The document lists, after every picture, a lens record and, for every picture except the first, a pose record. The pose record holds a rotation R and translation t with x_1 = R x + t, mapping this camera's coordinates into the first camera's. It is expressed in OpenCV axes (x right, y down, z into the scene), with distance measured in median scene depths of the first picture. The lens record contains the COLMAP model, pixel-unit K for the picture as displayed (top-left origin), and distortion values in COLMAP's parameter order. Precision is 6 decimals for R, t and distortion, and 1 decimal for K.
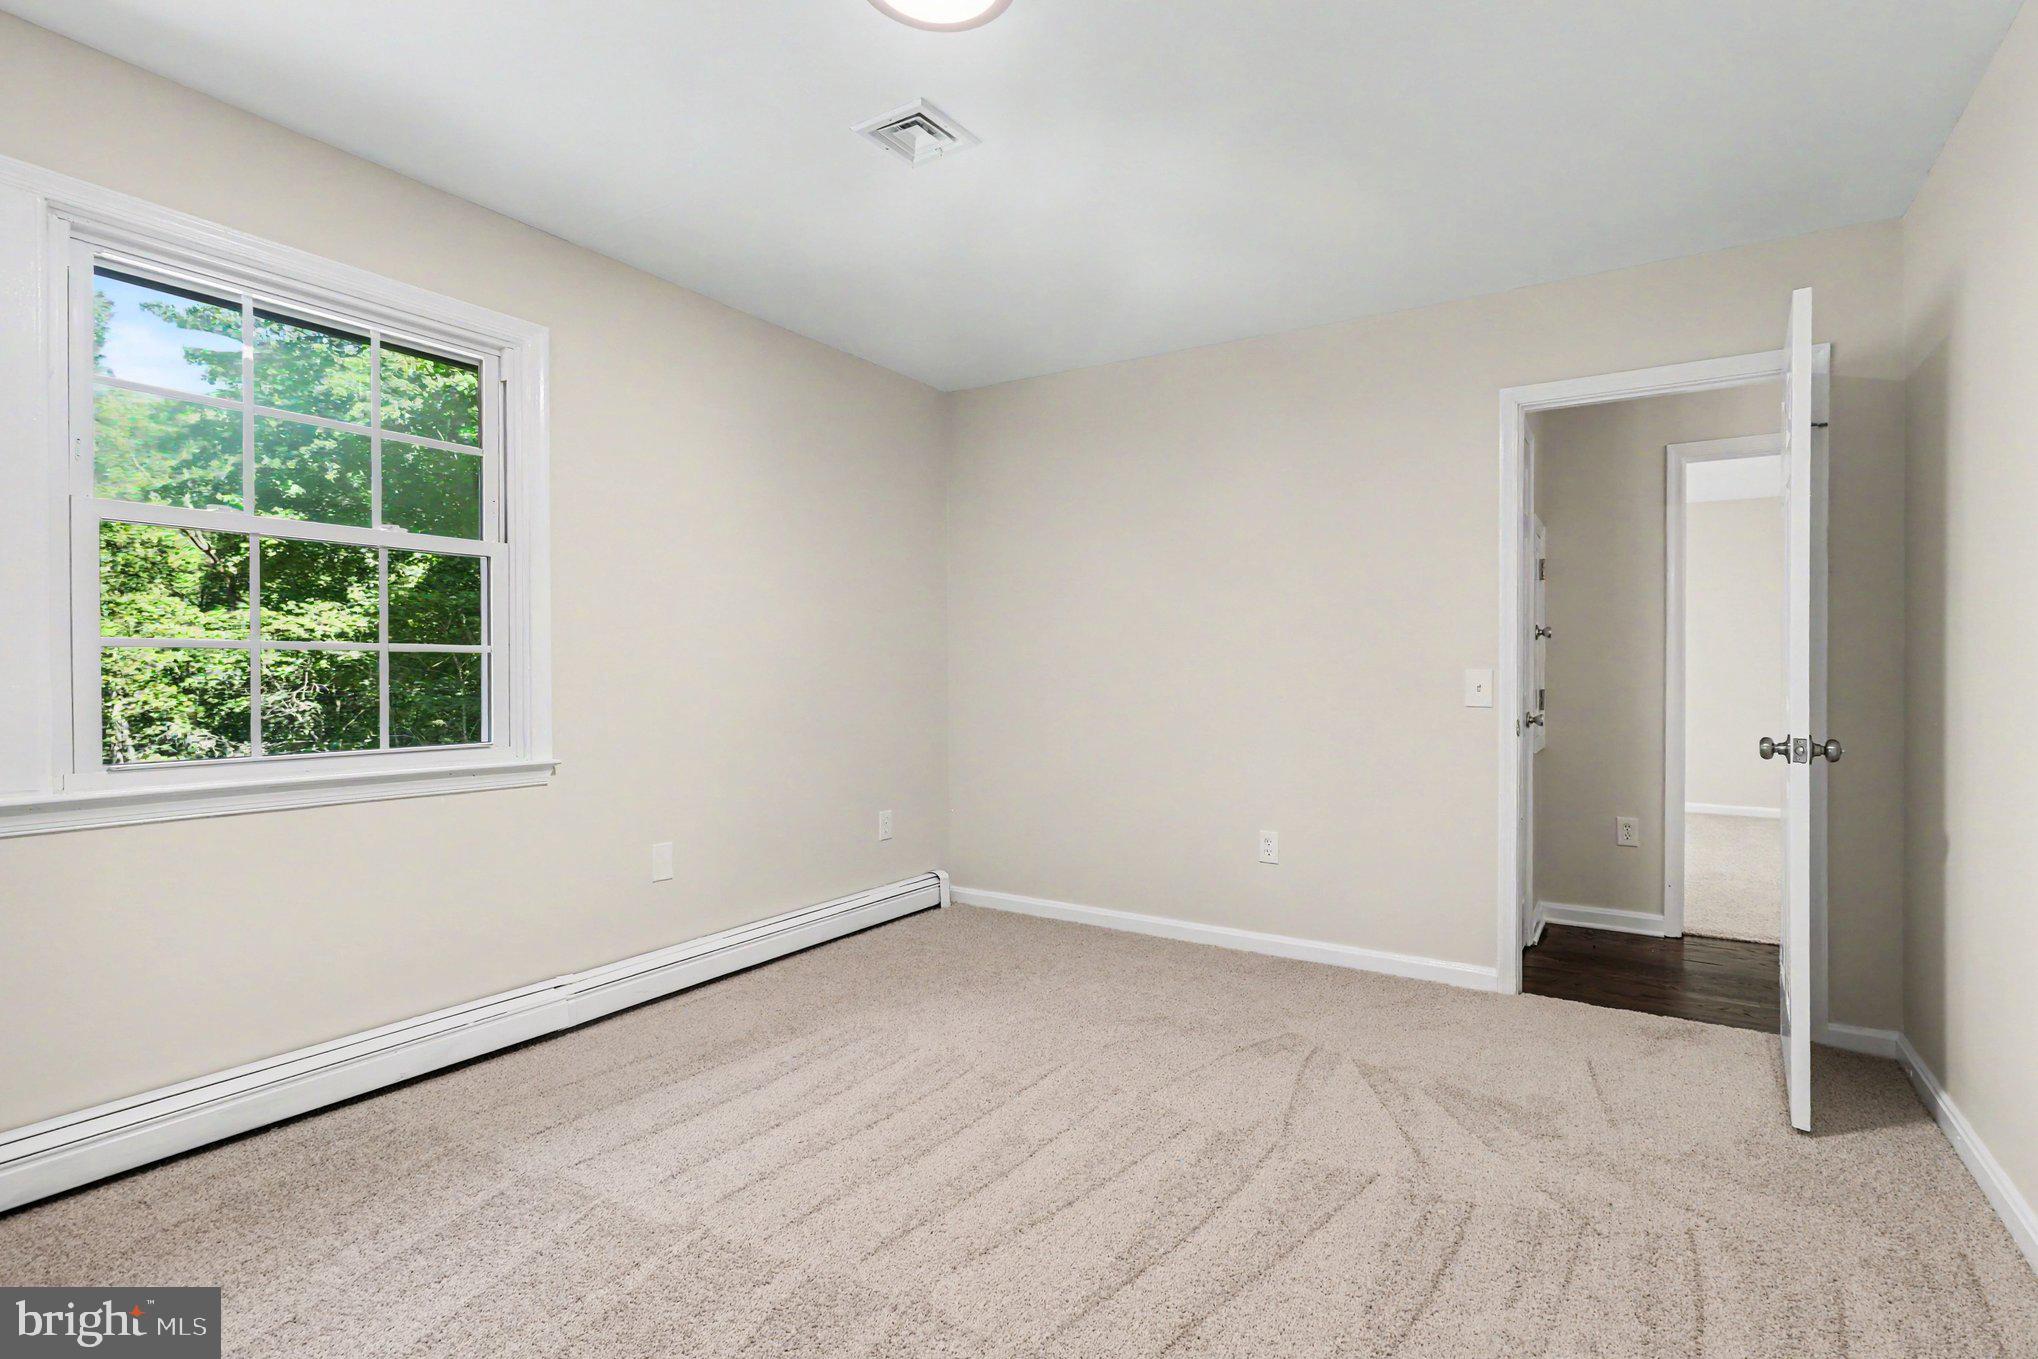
lens RADIAL K [[947.7, 0, 1047.7], [0, 947.7, 655.3], [0, 0, 1]] dist [-0.013268, 0.000382]
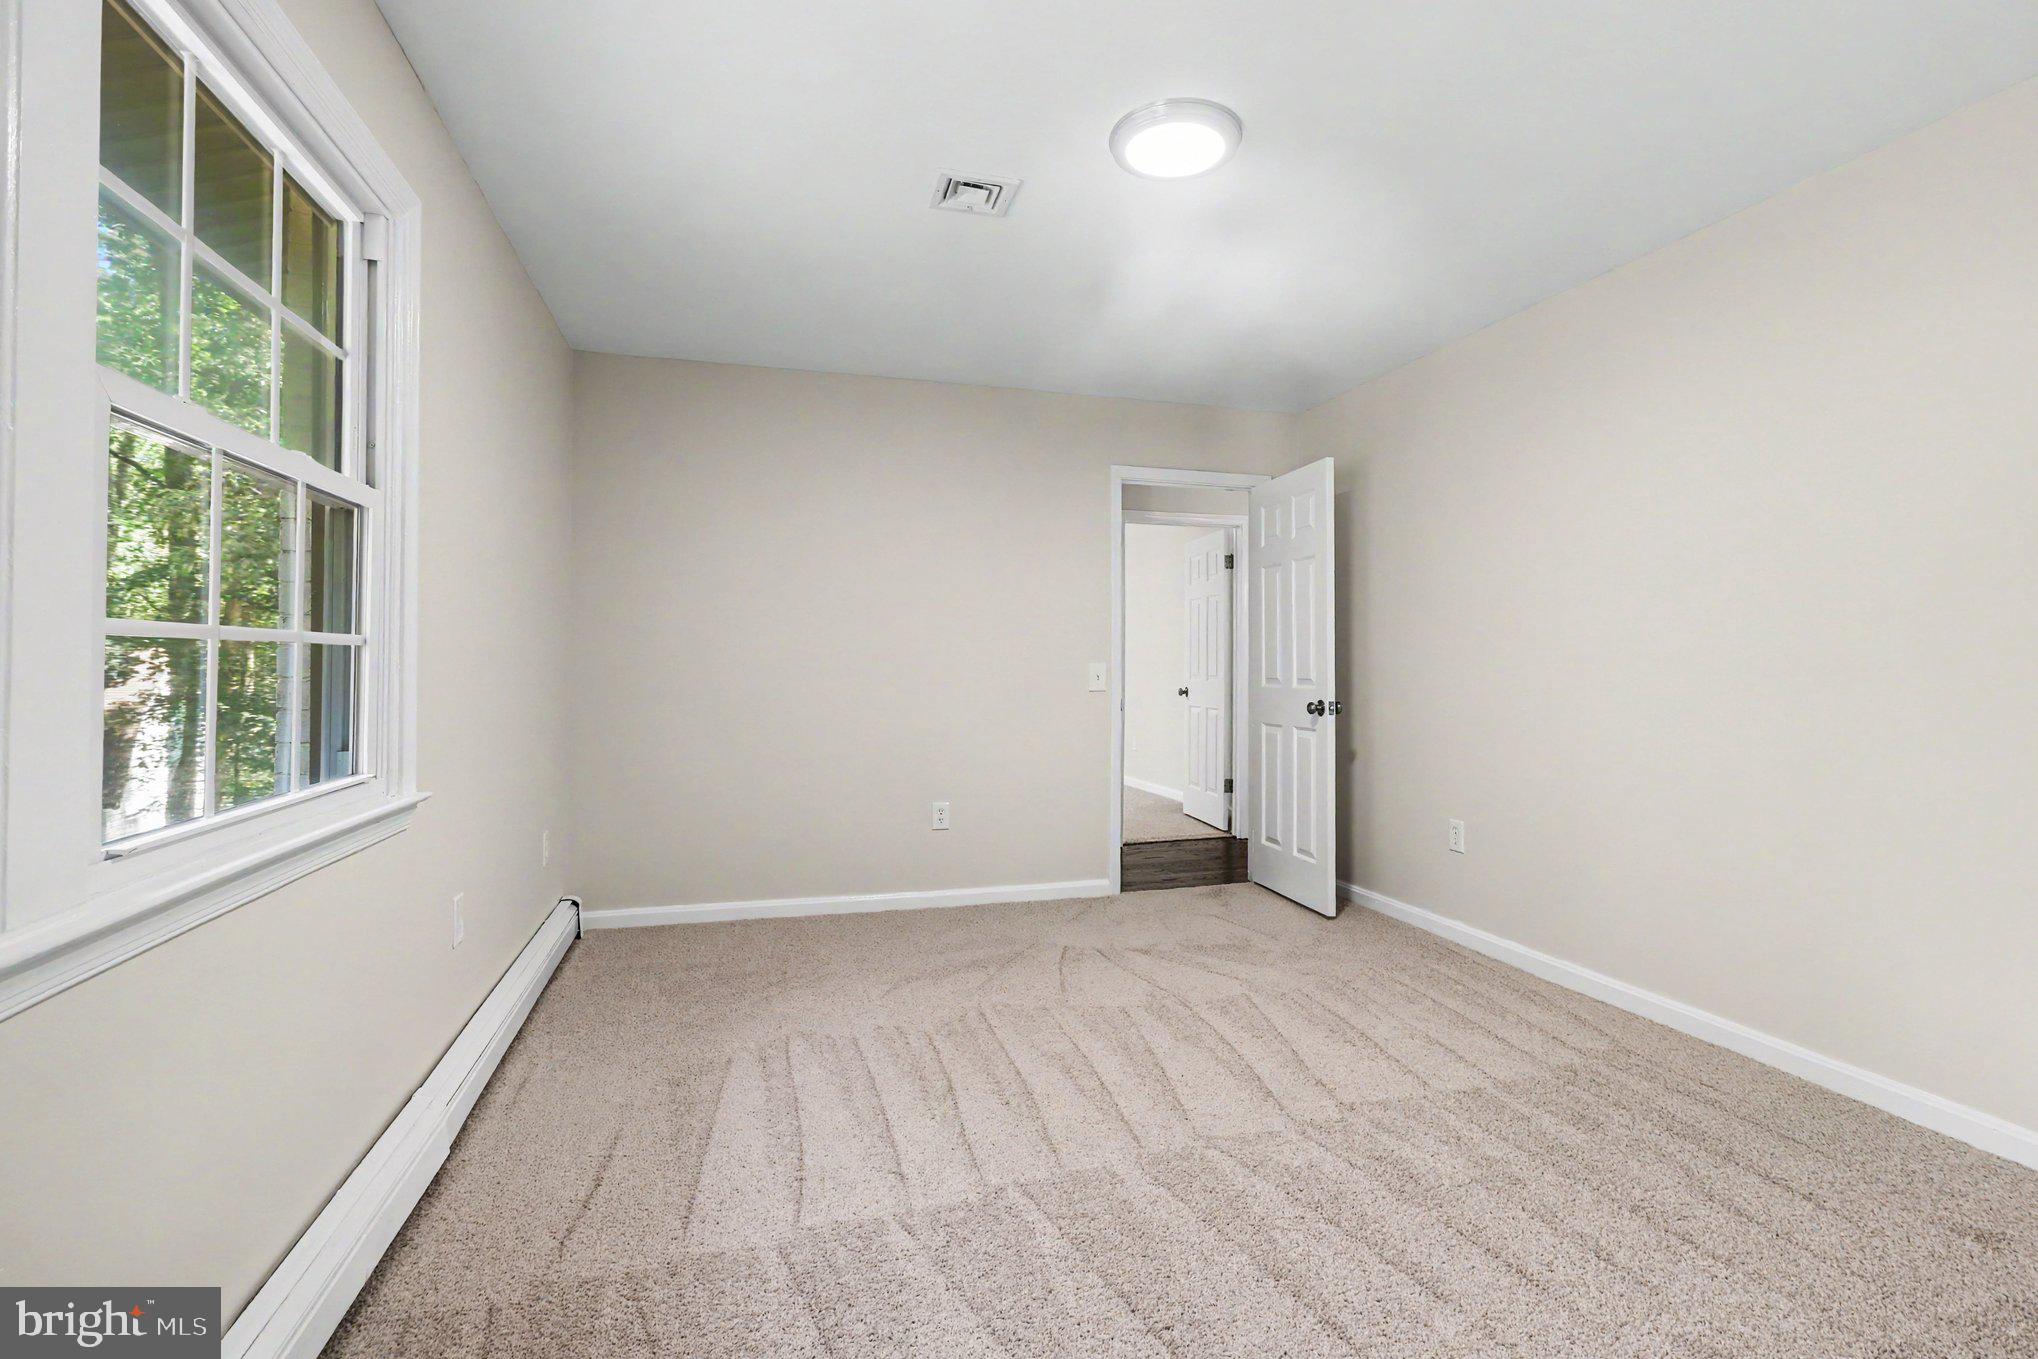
lens RADIAL K [[947.7, 0, 1047.7], [0, 947.7, 655.3], [0, 0, 1]] dist [-0.013268, 0.000382]
pose [[0.664513, 0.003018, 0.747270, -0.814004], [-0.006919, 0.999974, 0.002114, -0.000163], [-0.747245, -0.006575, 0.664517, 0.179735]]
